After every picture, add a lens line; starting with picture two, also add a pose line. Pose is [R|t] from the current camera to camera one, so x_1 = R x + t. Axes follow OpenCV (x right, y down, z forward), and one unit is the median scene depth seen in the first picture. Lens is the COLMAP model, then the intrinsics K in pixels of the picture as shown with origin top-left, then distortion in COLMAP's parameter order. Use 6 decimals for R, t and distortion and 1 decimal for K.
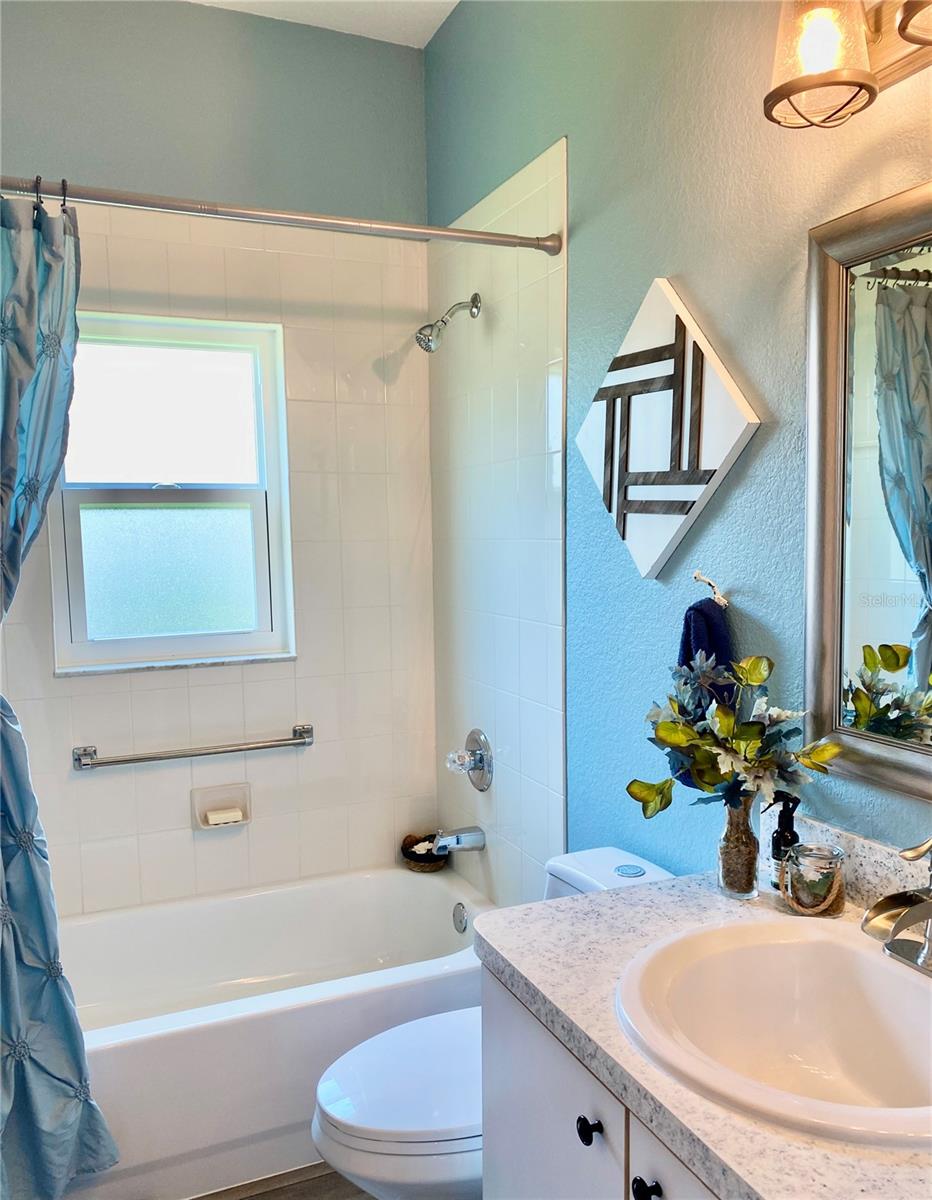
lens RADIAL K [[971.5, 0, 467.1], [0, 971.5, 619.2], [0, 0, 1]] dist [-0.009121, 0.005670]
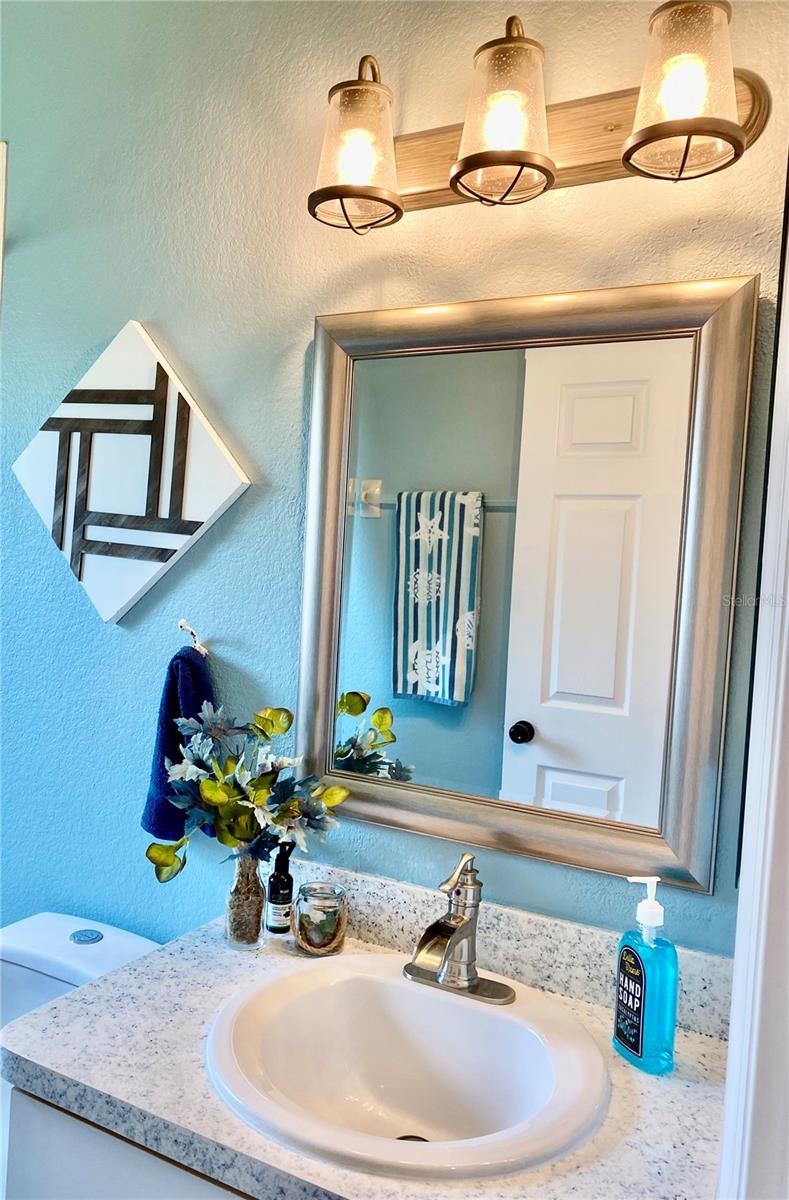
lens RADIAL K [[921.0, 0, 394.5], [0, 921.0, 600.0], [0, 0, 1]] dist [0.047969, -0.080509]
pose [[0.784873, 0.045988, 0.617947, -0.198067], [-0.015444, 0.998384, -0.054685, -0.023516], [-0.619464, 0.033377, 0.784315, 0.126132]]
